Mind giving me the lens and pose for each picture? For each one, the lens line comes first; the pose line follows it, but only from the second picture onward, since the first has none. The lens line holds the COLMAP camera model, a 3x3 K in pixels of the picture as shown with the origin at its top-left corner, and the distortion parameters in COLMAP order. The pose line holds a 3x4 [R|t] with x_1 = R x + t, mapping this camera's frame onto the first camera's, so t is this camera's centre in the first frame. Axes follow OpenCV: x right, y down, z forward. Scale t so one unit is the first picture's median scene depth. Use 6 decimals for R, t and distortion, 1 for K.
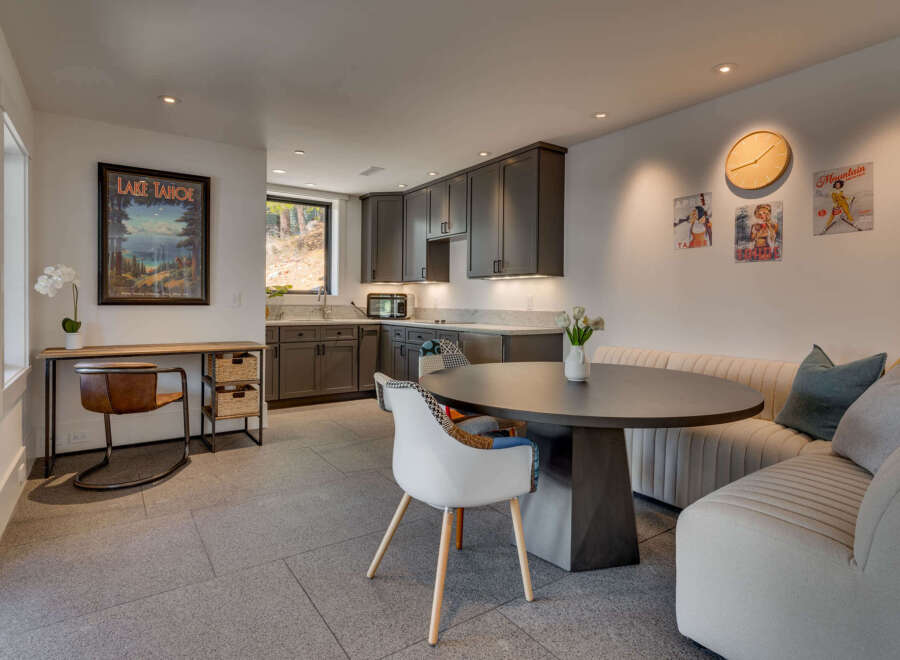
lens RADIAL K [[493.9, 0, 450.5], [0, 493.9, 314.7], [0, 0, 1]] dist [0.000225, 0.000018]
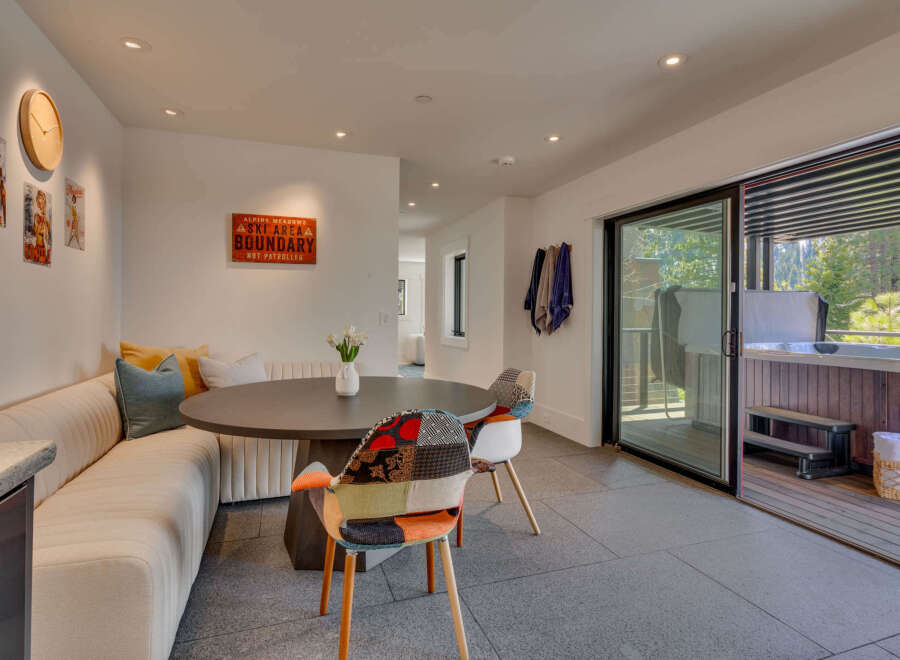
lens RADIAL K [[493.9, 0, 450.5], [0, 493.9, 314.7], [0, 0, 1]] dist [0.000225, 0.000018]
pose [[-0.962957, -0.016295, 0.269163, -0.122564], [-0.010085, 0.999650, 0.024437, -0.036850], [-0.269468, 0.020817, -0.962784, 1.009234]]
